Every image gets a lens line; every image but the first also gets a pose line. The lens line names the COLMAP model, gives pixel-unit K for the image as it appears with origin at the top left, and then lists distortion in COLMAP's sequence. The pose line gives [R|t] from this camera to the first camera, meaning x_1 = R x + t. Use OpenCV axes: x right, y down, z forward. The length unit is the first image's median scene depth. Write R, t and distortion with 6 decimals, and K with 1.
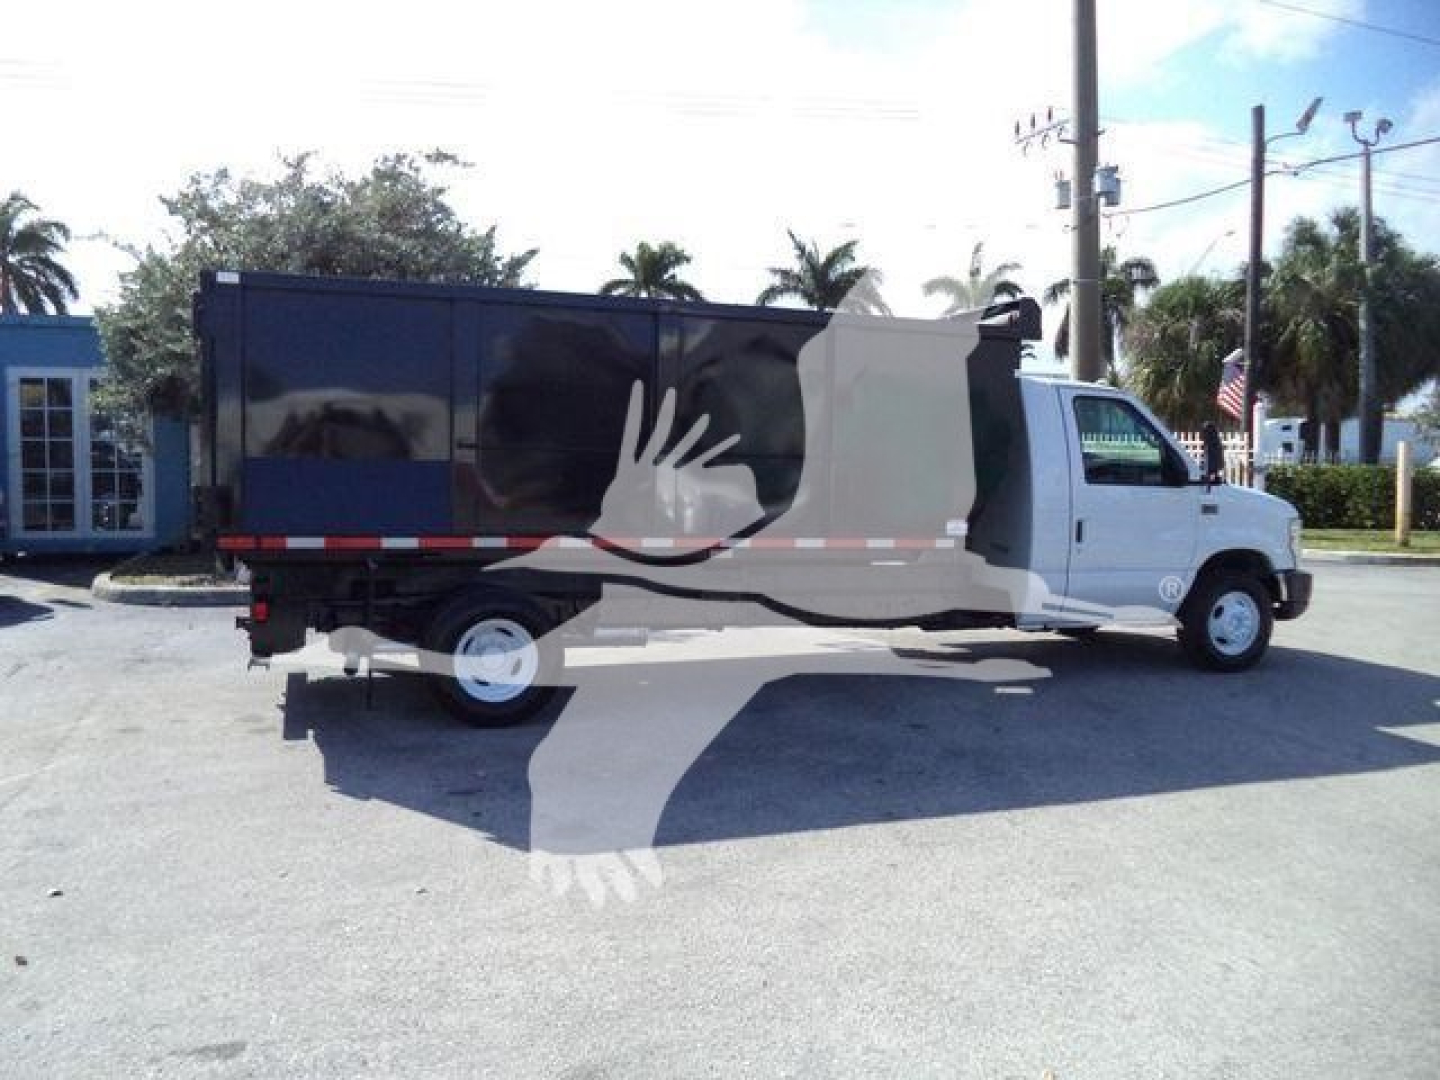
lens RADIAL K [[1171.1, 0, 726.2], [0, 1171.1, 551.3], [0, 0, 1]] dist [-0.029137, -0.000507]
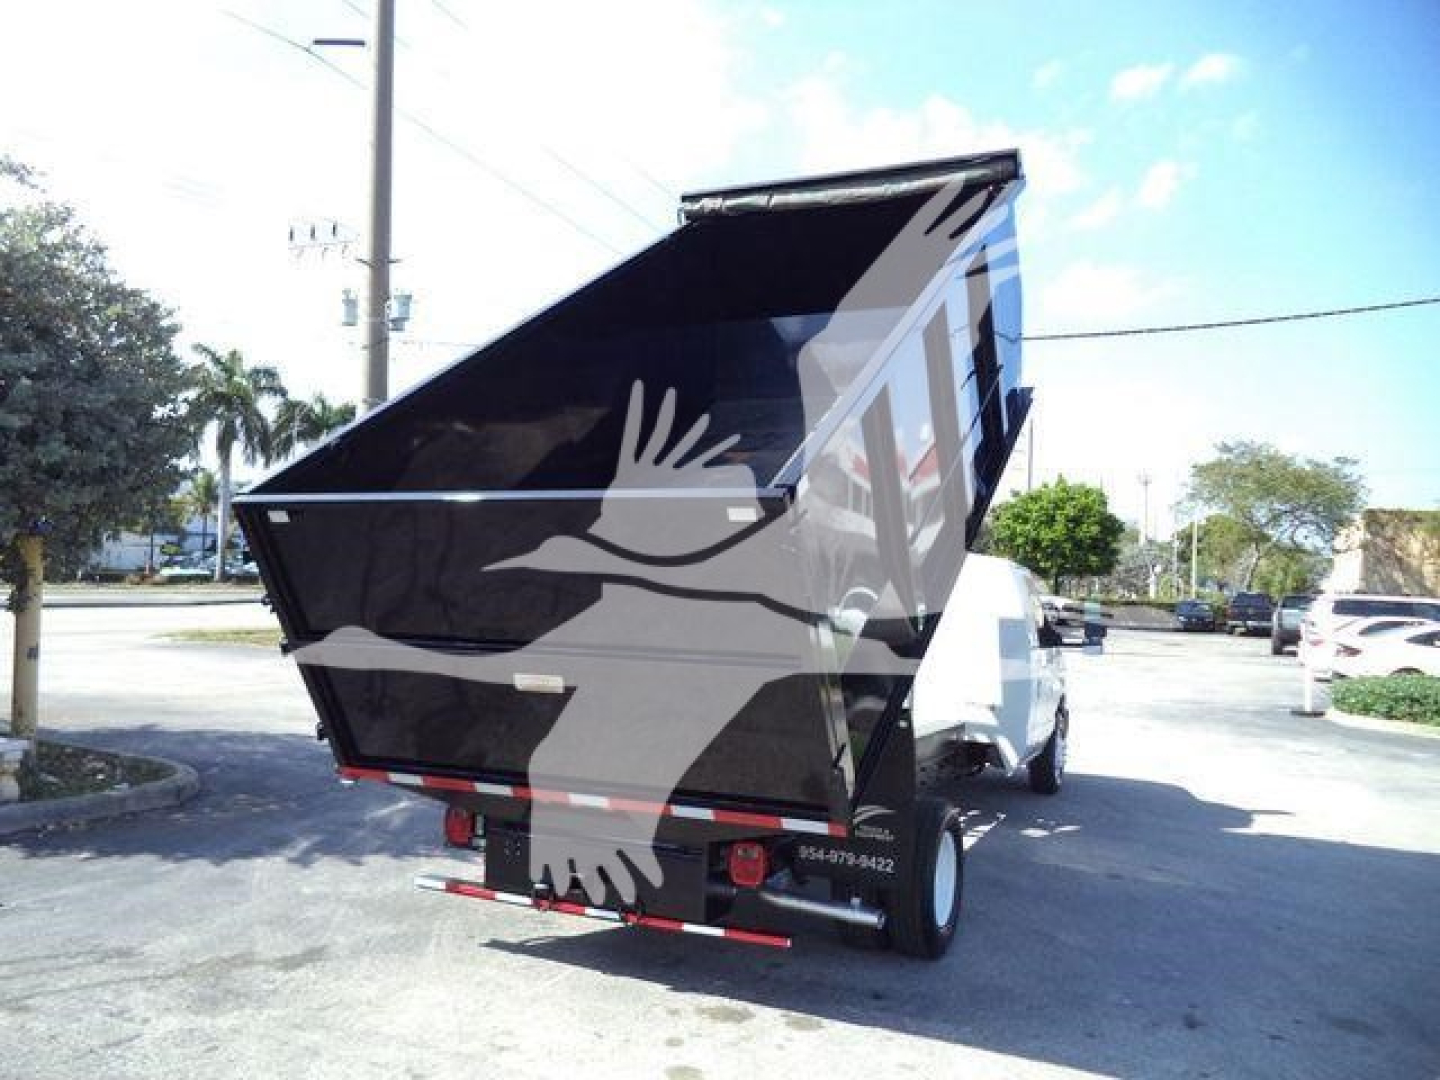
lens RADIAL K [[1171.1, 0, 719.5], [0, 1171.1, 546.6], [0, 0, 1]] dist [-0.029137, -0.000507]
pose [[0.687257, 0.038864, 0.725374, -0.216744], [0.026103, 0.996602, -0.078127, -0.020688], [-0.725945, 0.072628, 0.683907, 0.106157]]
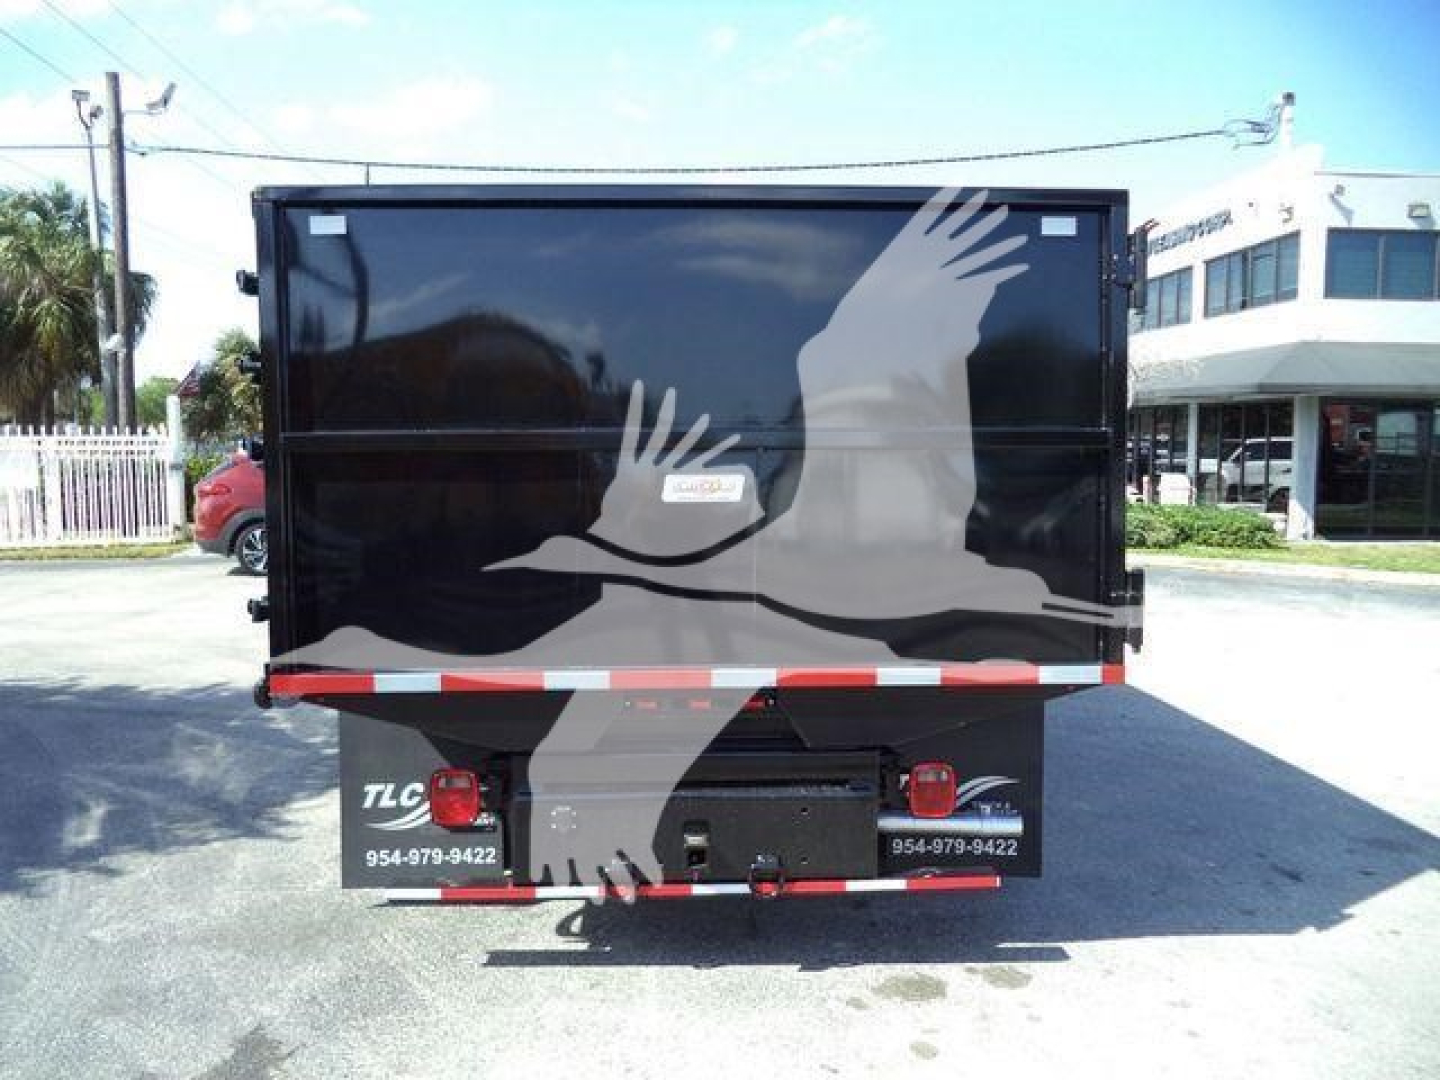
lens RADIAL K [[1171.1, 0, 719.8], [0, 1171.1, 539.4], [0, 0, 1]] dist [-0.029137, -0.000507]
pose [[0.281394, -0.082443, 0.956044, -0.215061], [0.075641, 0.995108, 0.063548, -0.024876], [-0.956606, 0.054435, 0.286253, 0.202511]]
